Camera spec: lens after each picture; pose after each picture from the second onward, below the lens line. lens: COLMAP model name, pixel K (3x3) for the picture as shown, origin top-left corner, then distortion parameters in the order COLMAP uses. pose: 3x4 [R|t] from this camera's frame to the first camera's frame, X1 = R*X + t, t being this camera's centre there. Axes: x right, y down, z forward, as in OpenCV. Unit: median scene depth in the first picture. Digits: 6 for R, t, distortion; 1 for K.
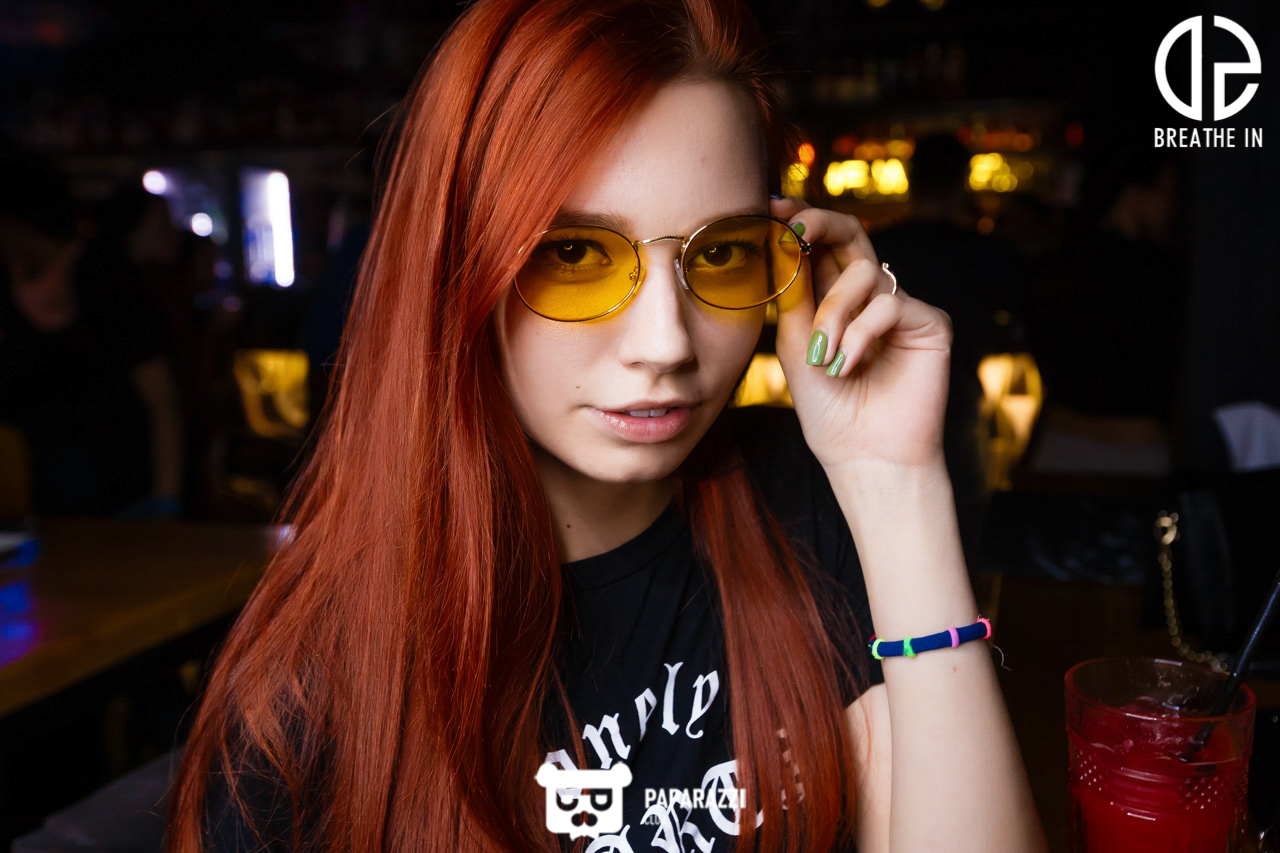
lens RADIAL K [[1053.8, 0, 640.0], [0, 1053.8, 426.5], [0, 0, 1]] dist [-0.046607, 0.133400]
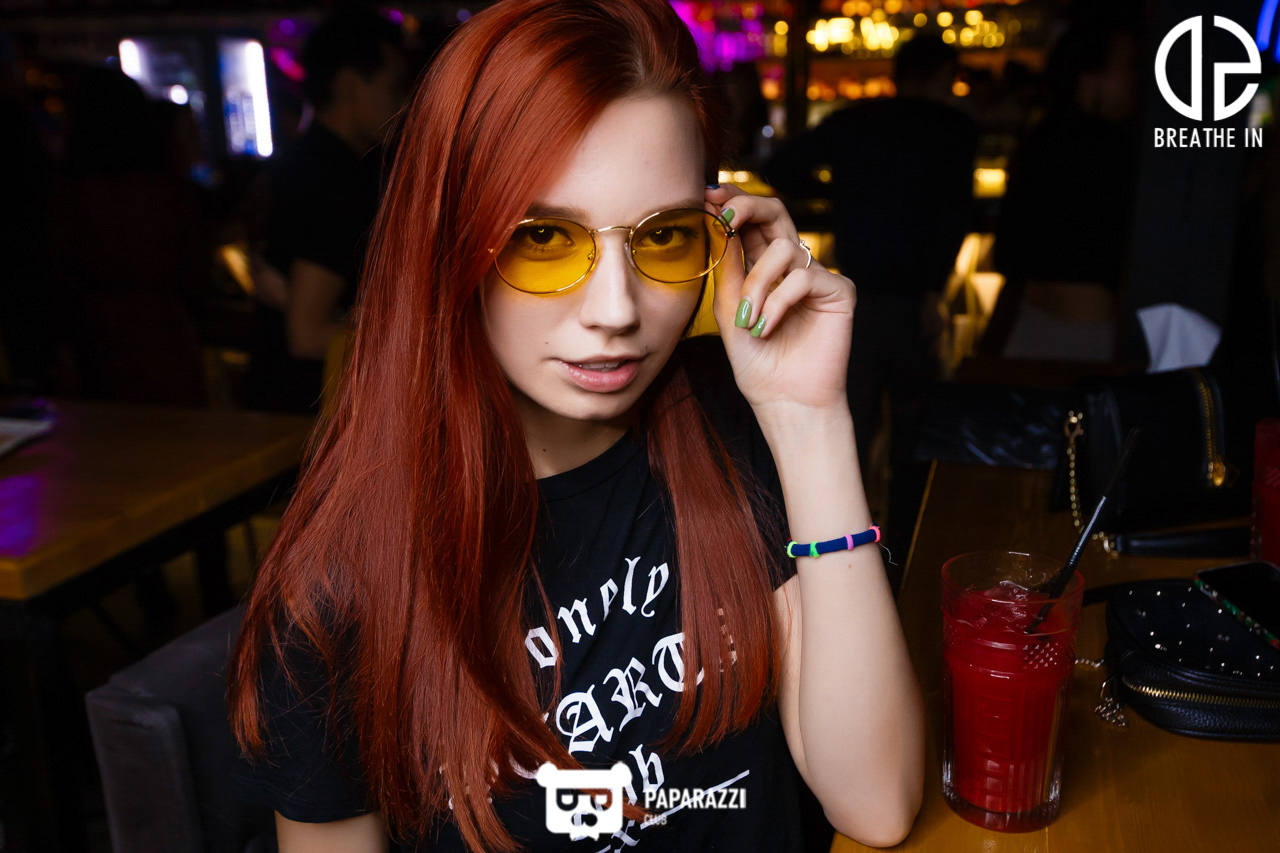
lens RADIAL K [[1053.8, 0, 640.0], [0, 1053.8, 426.5], [0, 0, 1]] dist [-0.046607, 0.133400]
pose [[0.999902, -0.003670, 0.013476, 0.027513], [0.001817, 0.990835, 0.135068, -0.100825], [-0.013848, -0.135030, 0.990745, -0.217010]]
